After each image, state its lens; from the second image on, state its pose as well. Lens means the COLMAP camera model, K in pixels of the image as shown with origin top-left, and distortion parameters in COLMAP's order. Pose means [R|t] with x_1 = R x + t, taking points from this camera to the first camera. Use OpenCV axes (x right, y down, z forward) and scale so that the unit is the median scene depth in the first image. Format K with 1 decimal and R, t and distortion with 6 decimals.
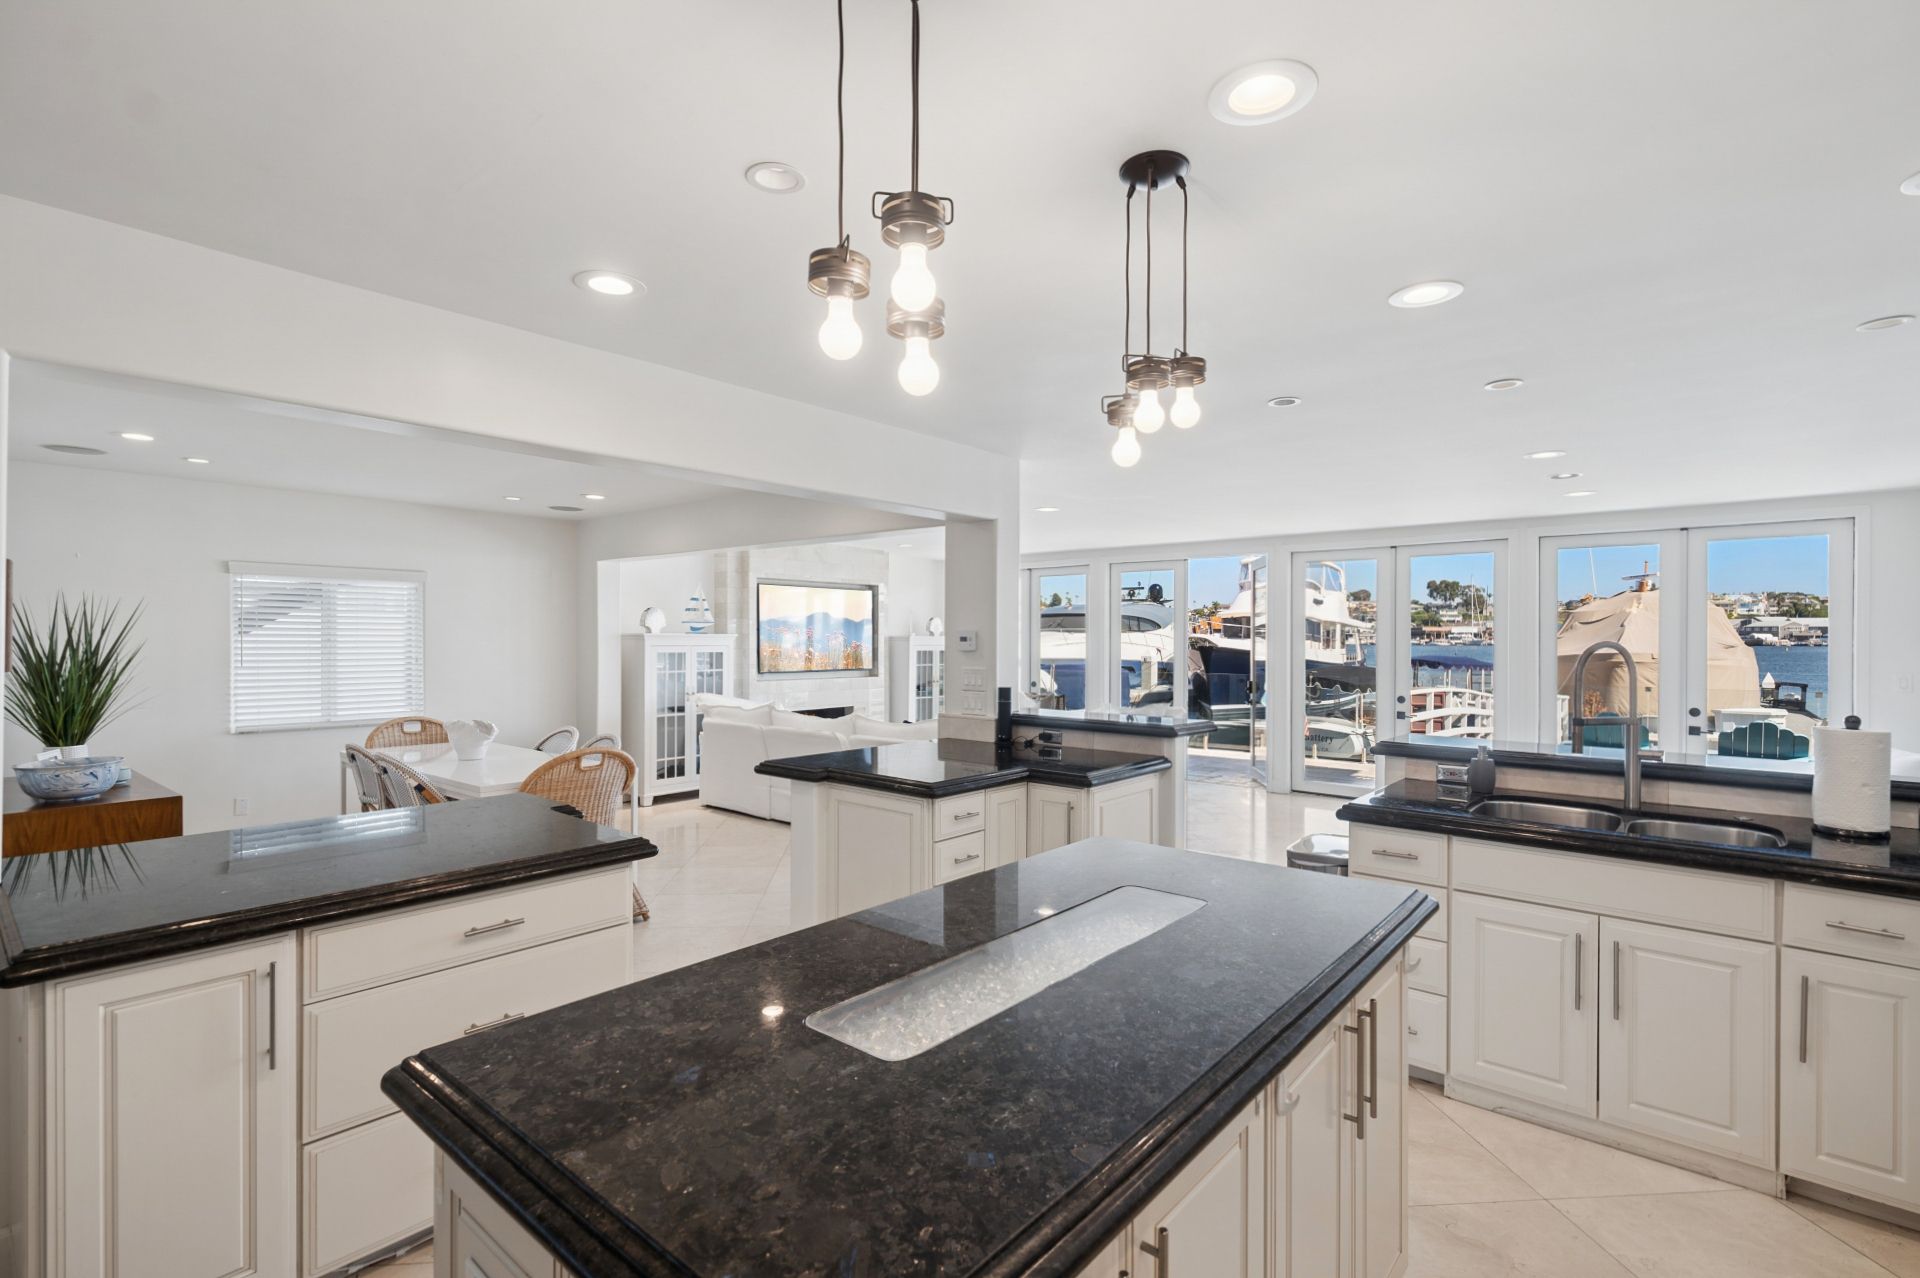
lens RADIAL K [[886.6, 0, 957.0], [0, 886.6, 644.8], [0, 0, 1]] dist [0.003297, -0.000878]
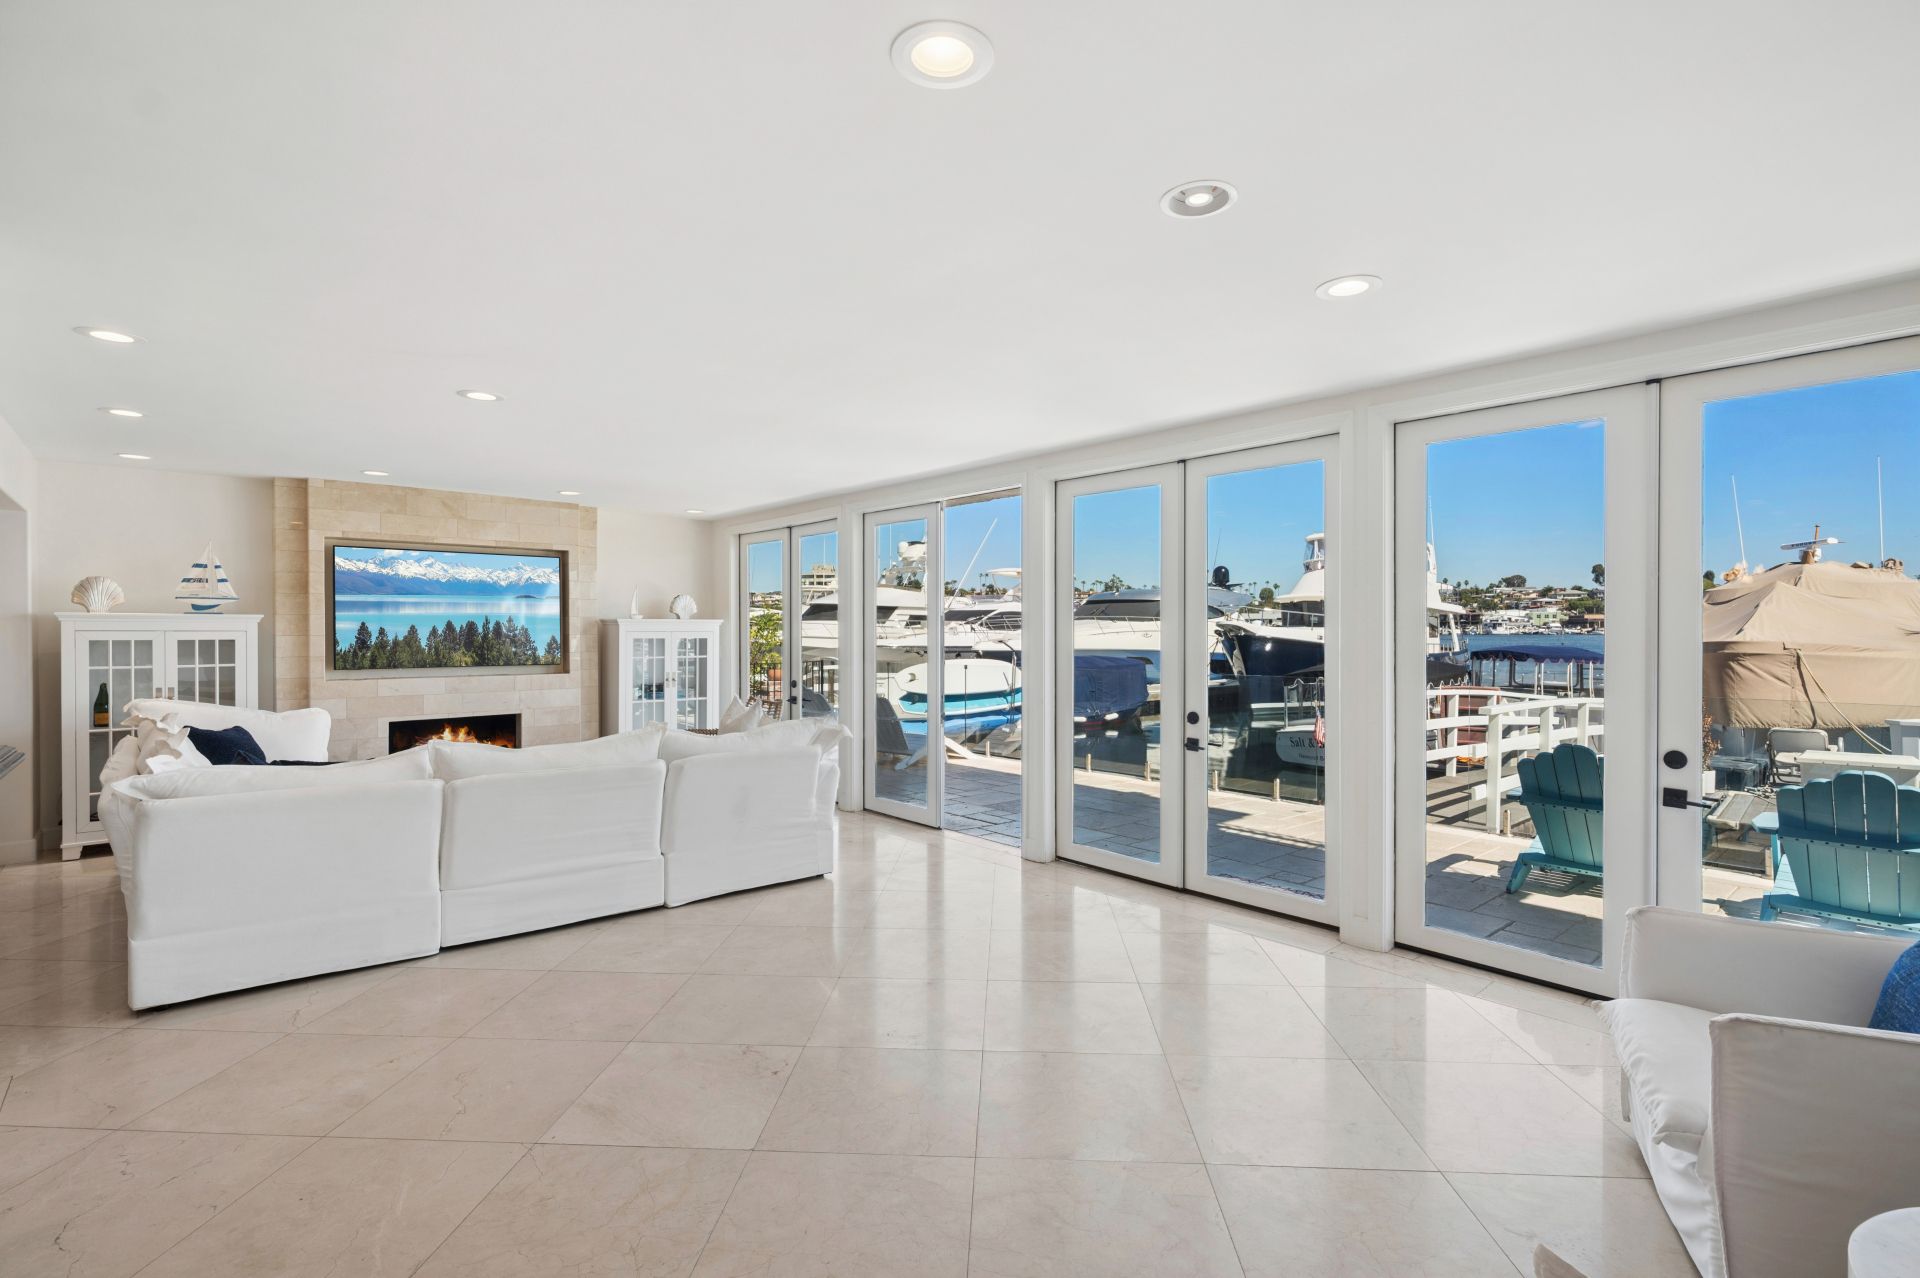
lens RADIAL K [[886.6, 0, 962.1], [0, 886.6, 629.4], [0, 0, 1]] dist [0.003297, -0.000878]
pose [[0.991210, -0.003575, -0.132248, 0.452109], [0.002628, 0.999970, -0.007334, 0.007315], [0.132270, 0.006921, 0.991190, 0.411428]]
